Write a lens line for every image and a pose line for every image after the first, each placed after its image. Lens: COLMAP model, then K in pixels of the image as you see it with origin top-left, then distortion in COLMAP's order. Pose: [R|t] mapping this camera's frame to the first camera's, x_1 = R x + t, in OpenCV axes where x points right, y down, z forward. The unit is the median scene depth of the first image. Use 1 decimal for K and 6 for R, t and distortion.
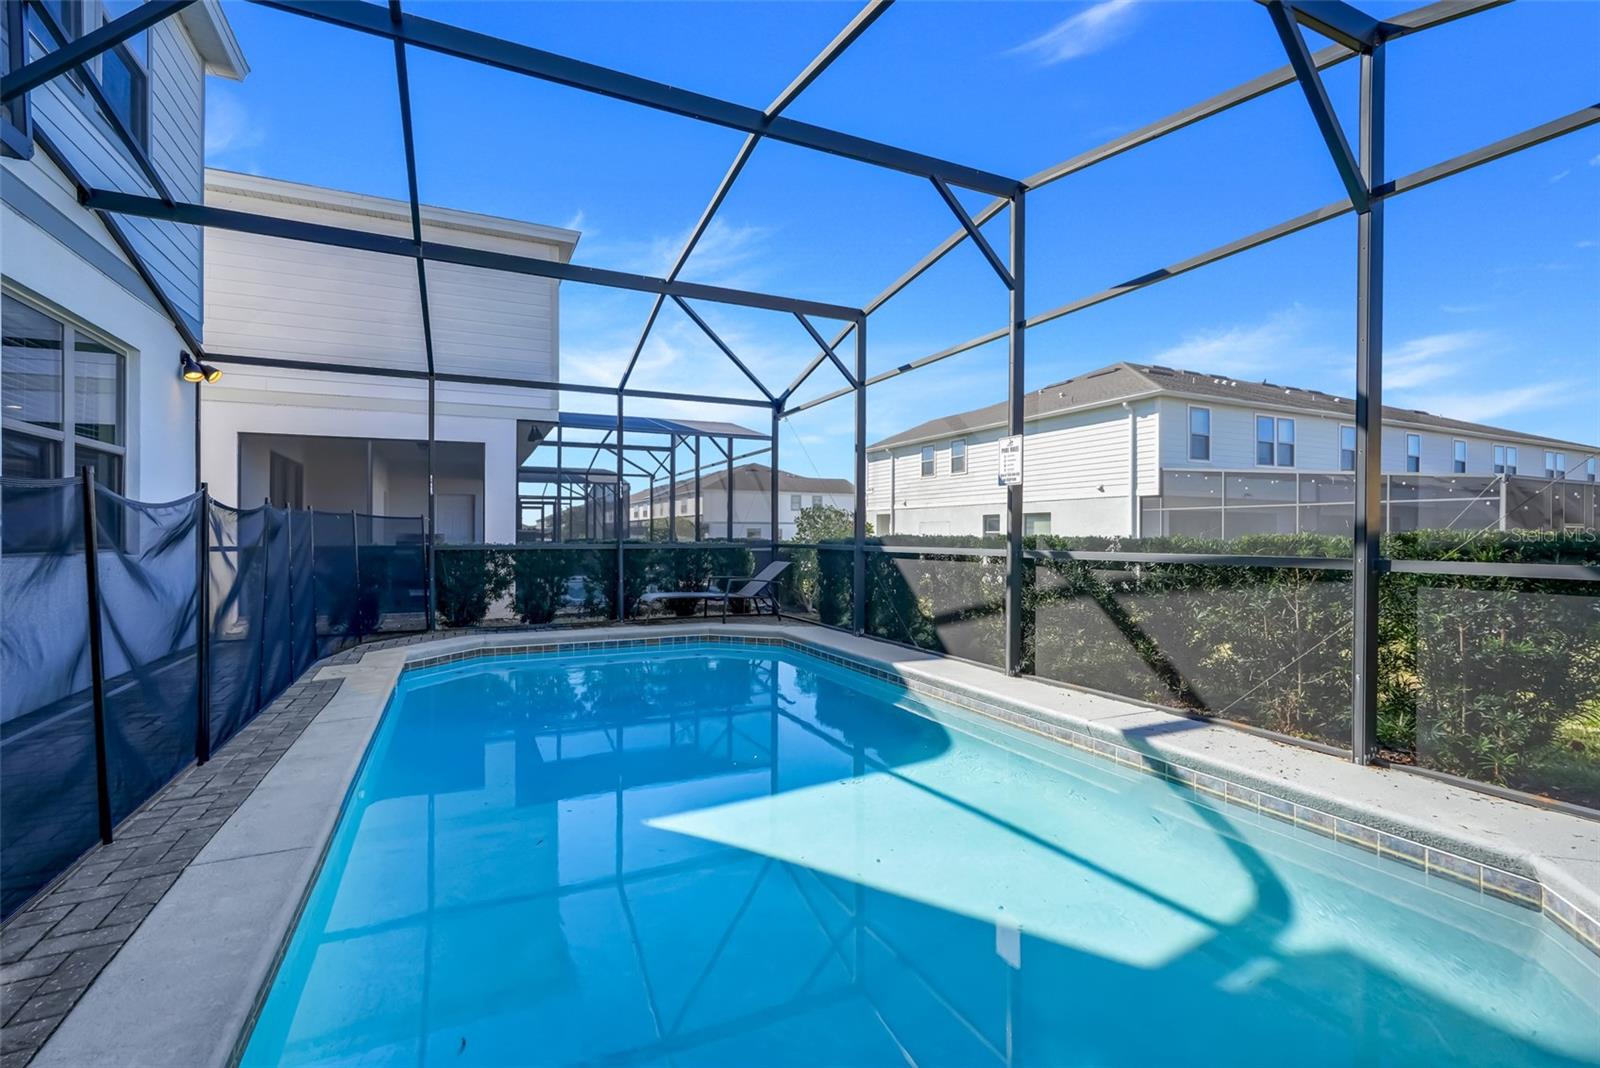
lens RADIAL K [[713.7, 0, 800.0], [0, 713.7, 534.0], [0, 0, 1]] dist [-0.030102, 0.000027]
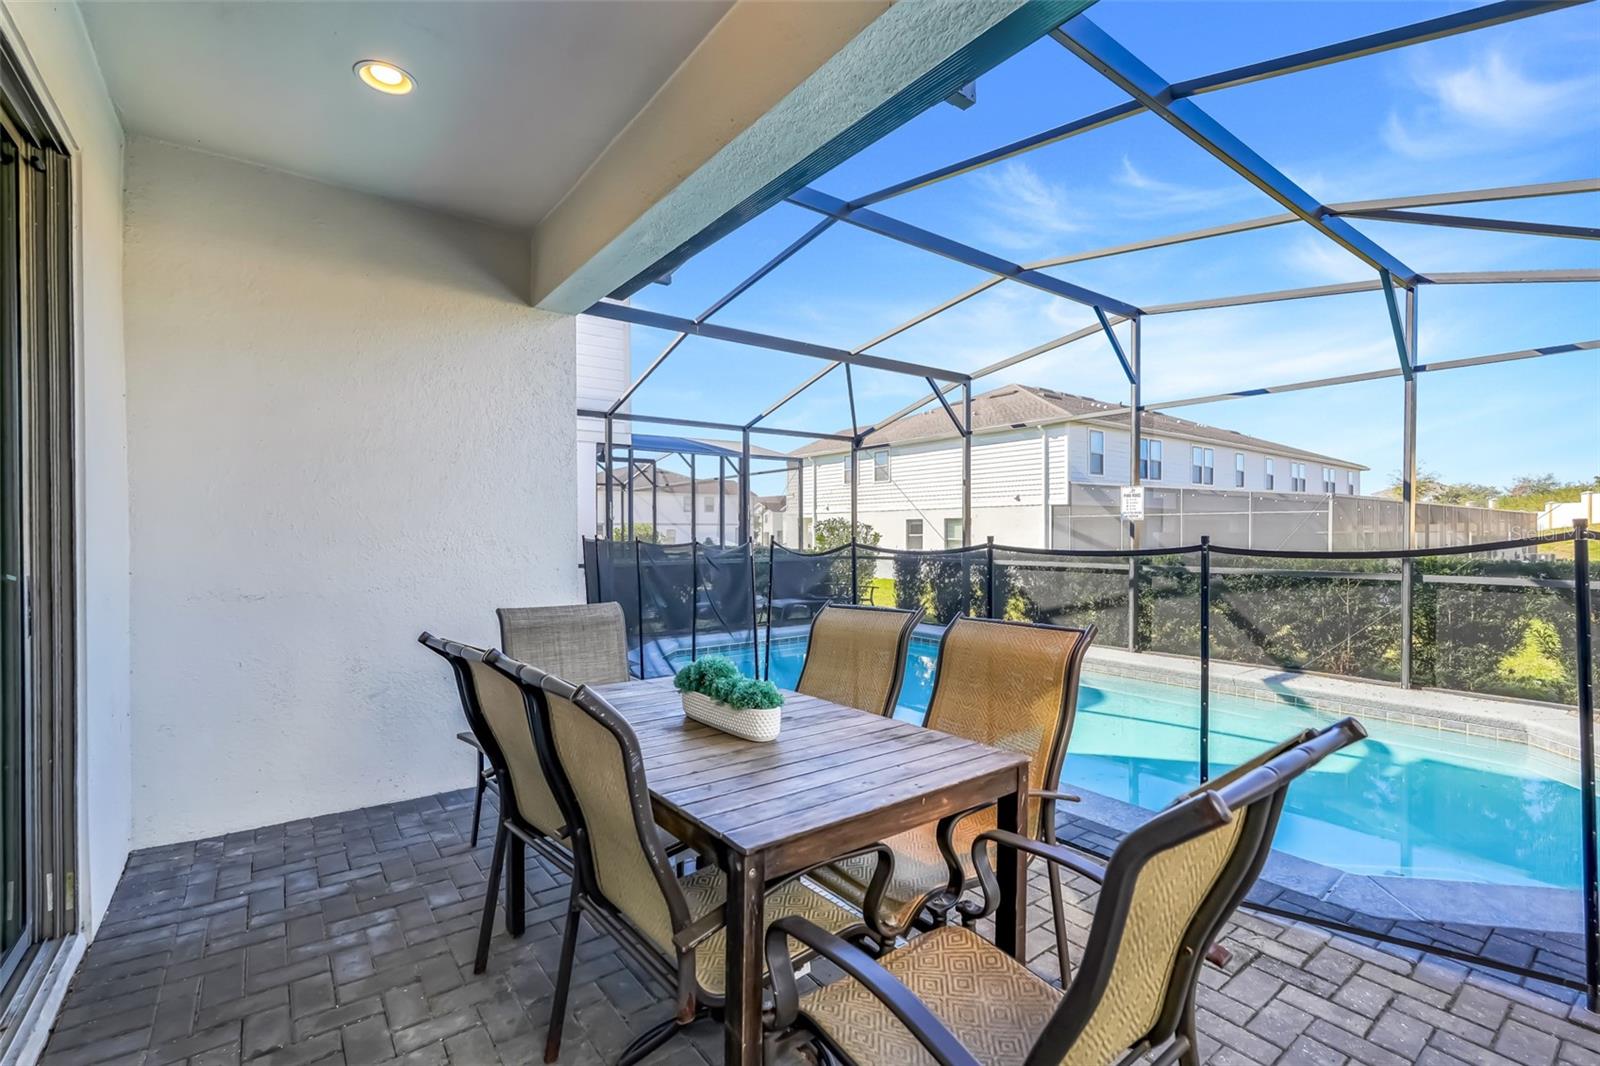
lens RADIAL K [[713.7, 0, 800.0], [0, 713.7, 533.0], [0, 0, 1]] dist [-0.030102, 0.000027]
pose [[0.979256, -0.005429, 0.202557, -0.407046], [0.004860, 0.999983, 0.003307, -0.031600], [-0.202571, -0.002254, 0.979265, -0.165953]]
